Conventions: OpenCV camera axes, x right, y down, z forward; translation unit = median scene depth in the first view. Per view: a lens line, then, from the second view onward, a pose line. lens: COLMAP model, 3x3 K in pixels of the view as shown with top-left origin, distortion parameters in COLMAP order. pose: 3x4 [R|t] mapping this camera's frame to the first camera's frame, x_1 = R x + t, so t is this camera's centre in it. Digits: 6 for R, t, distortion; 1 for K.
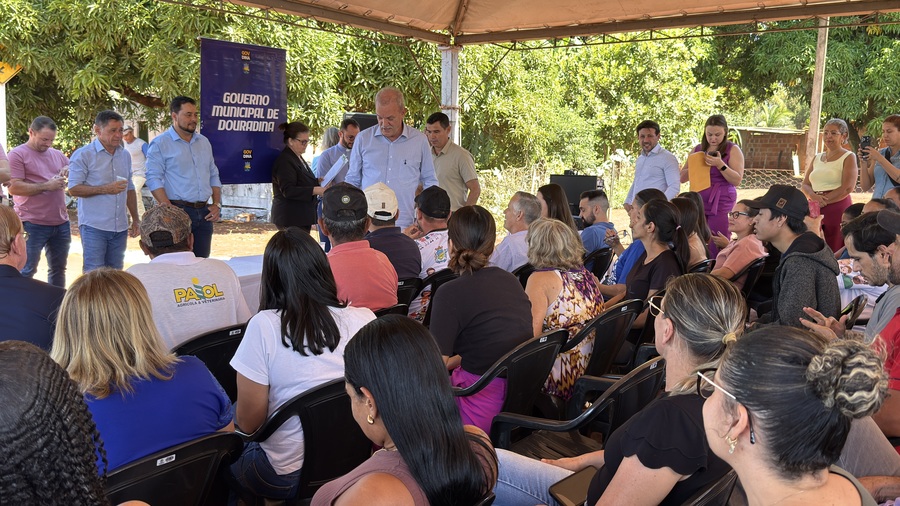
lens RADIAL K [[852.8, 0, 450.0], [0, 852.8, 253.0], [0, 0, 1]] dist [0.212389, -0.396688]
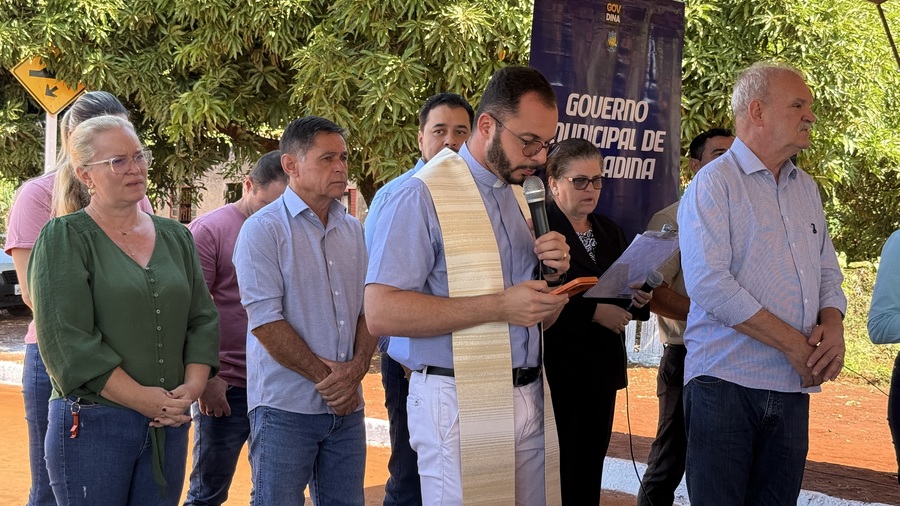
lens RADIAL K [[1275.9, 0, 450.0], [0, 1275.9, 253.0], [0, 0, 1]] dist [0.189933, 0.007582]
pose [[0.989331, 0.006684, -0.145531, -0.124783], [-0.021160, 0.994947, -0.098148, -0.019964], [0.144139, 0.100180, 0.984473, 0.191882]]
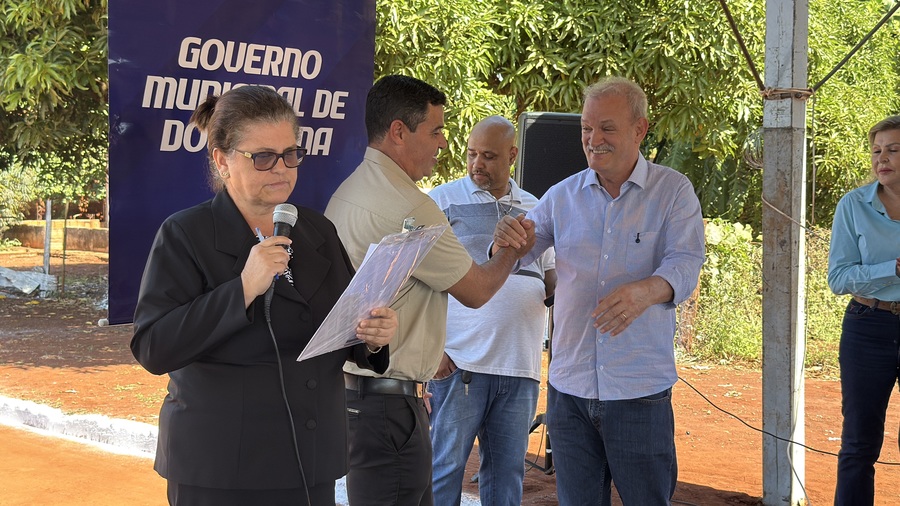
lens RADIAL K [[1217.9, 0, 450.0], [0, 1217.9, 253.0], [0, 0, 1]] dist [0.193708, 0.002058]
pose [[0.989148, 0.002403, -0.146904, -0.051270], [-0.013022, 0.997365, -0.071365, -0.040129], [0.146345, 0.072503, 0.986573, 0.313180]]
